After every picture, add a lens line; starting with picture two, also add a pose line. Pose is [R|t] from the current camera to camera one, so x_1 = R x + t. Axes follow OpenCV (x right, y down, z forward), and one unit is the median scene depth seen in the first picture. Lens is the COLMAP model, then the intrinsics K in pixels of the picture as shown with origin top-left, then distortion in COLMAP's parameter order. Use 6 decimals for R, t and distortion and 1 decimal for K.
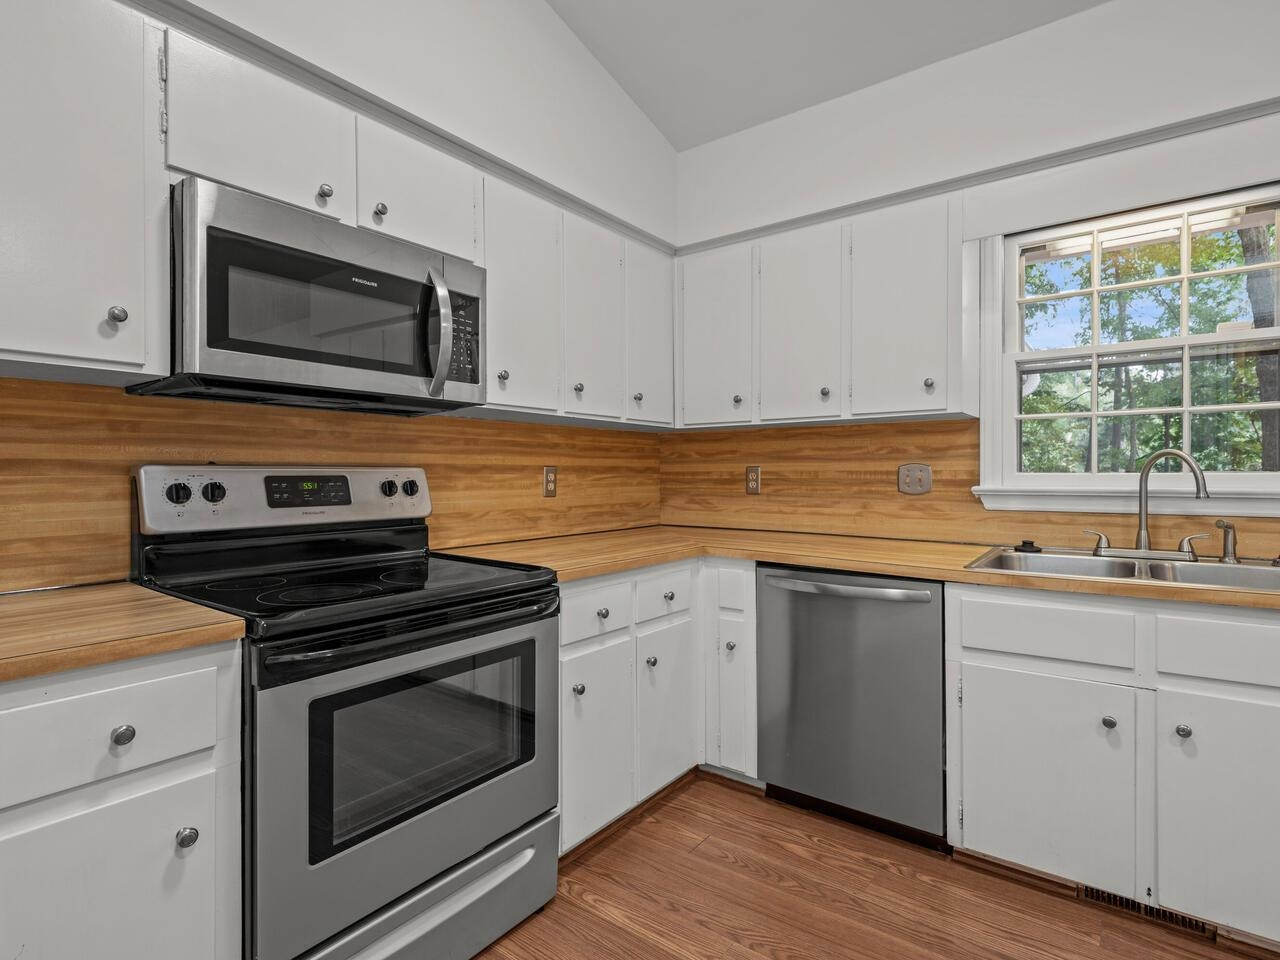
lens RADIAL K [[649.0, 0, 649.4], [0, 649.0, 473.4], [0, 0, 1]] dist [0.010769, -0.001714]
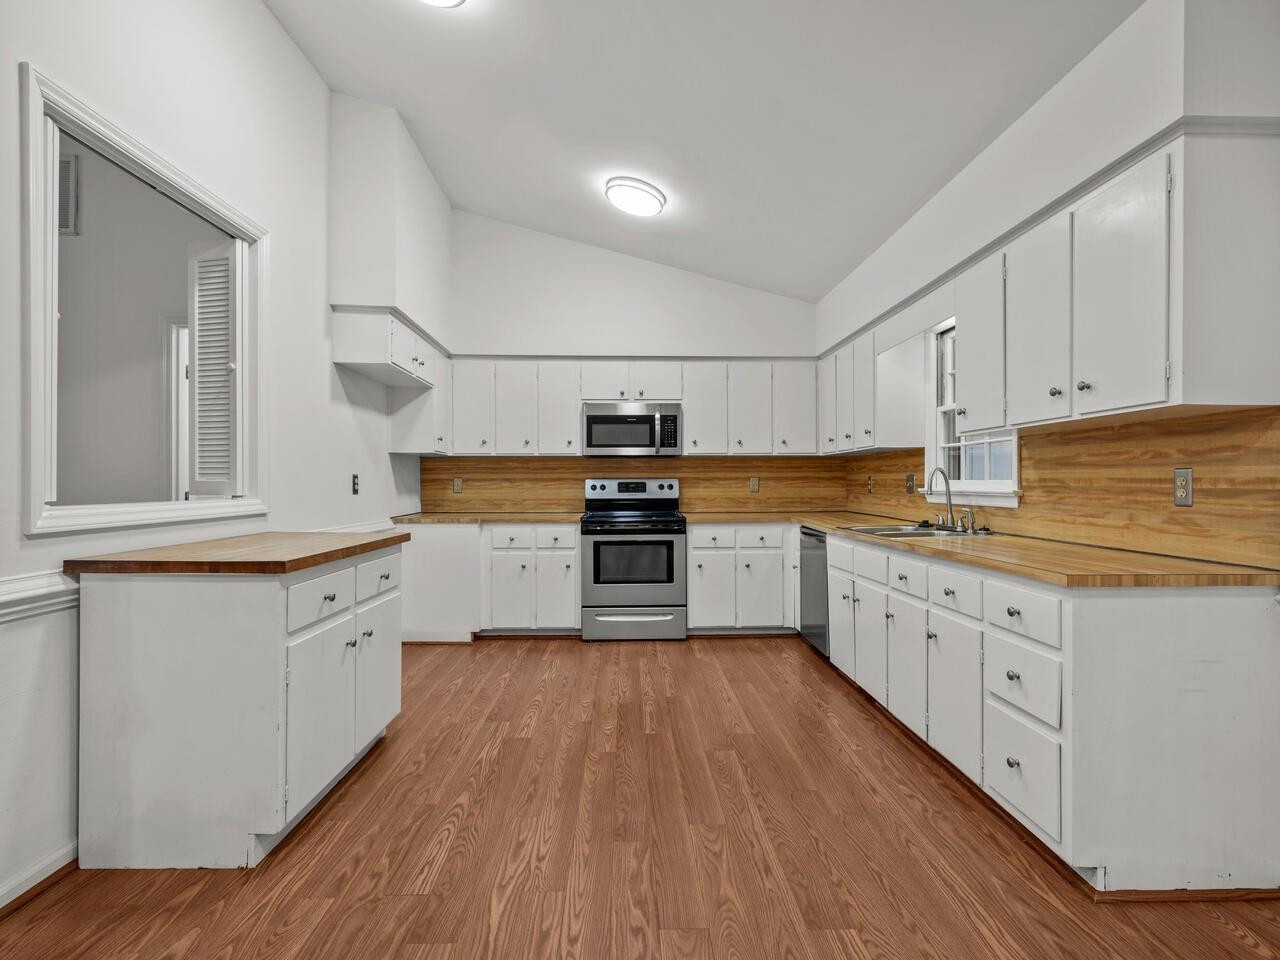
lens RADIAL K [[649.0, 0, 673.5], [0, 649.0, 480.5], [0, 0, 1]] dist [0.010769, -0.001714]
pose [[0.642087, -0.002003, -0.766629, 1.486994], [0.004115, 0.999991, 0.000834, -0.004451], [0.766620, -0.003691, 0.642090, -0.597249]]
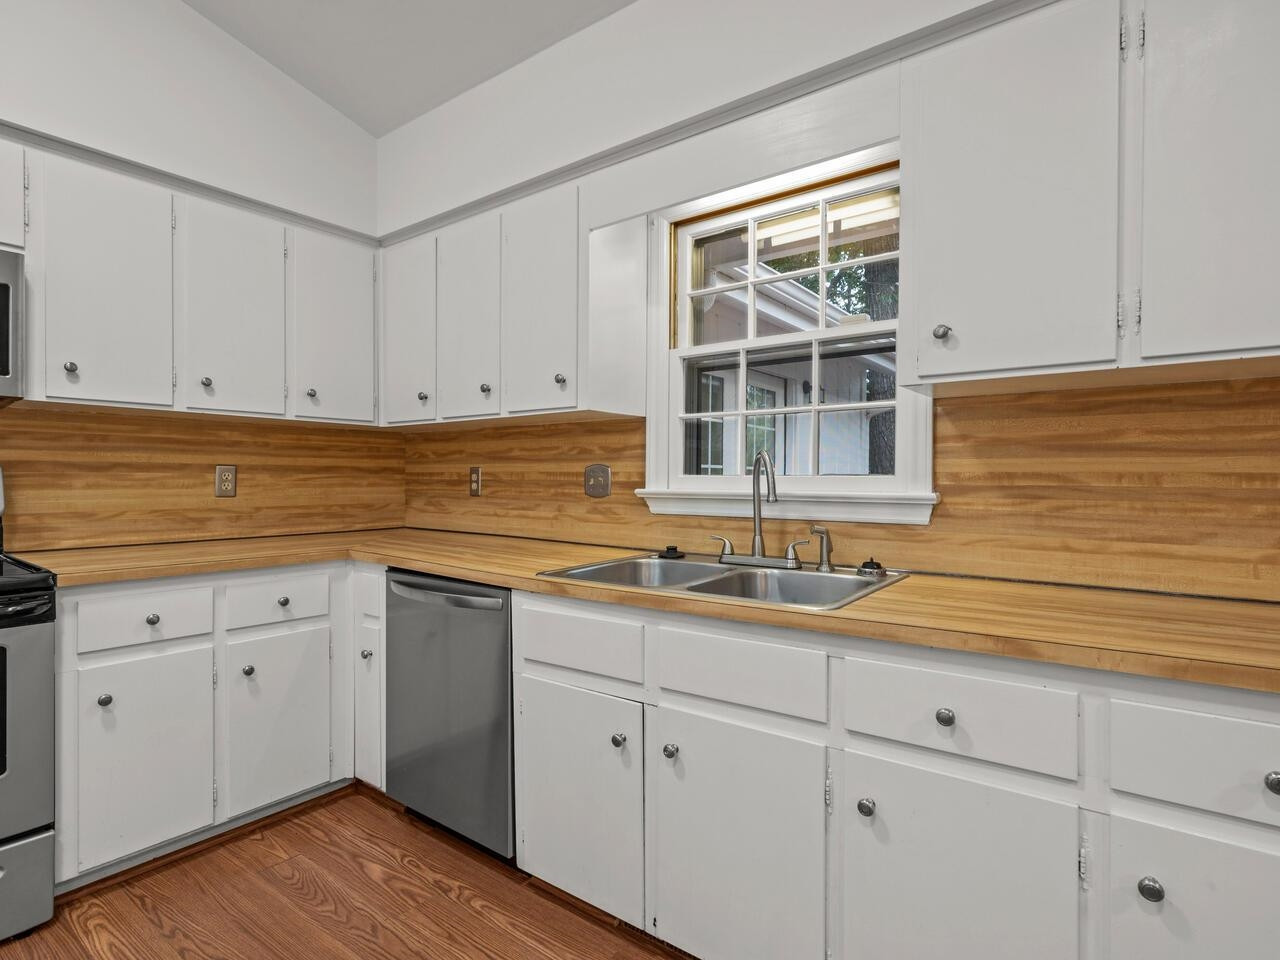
lens RADIAL K [[649.0, 0, 644.9], [0, 649.0, 480.9], [0, 0, 1]] dist [0.010769, -0.001714]
pose [[0.999895, 0.006899, -0.012763, 0.571666], [-0.006818, 0.999956, 0.006393, 0.002481], [0.012806, -0.006306, 0.999898, 0.055591]]
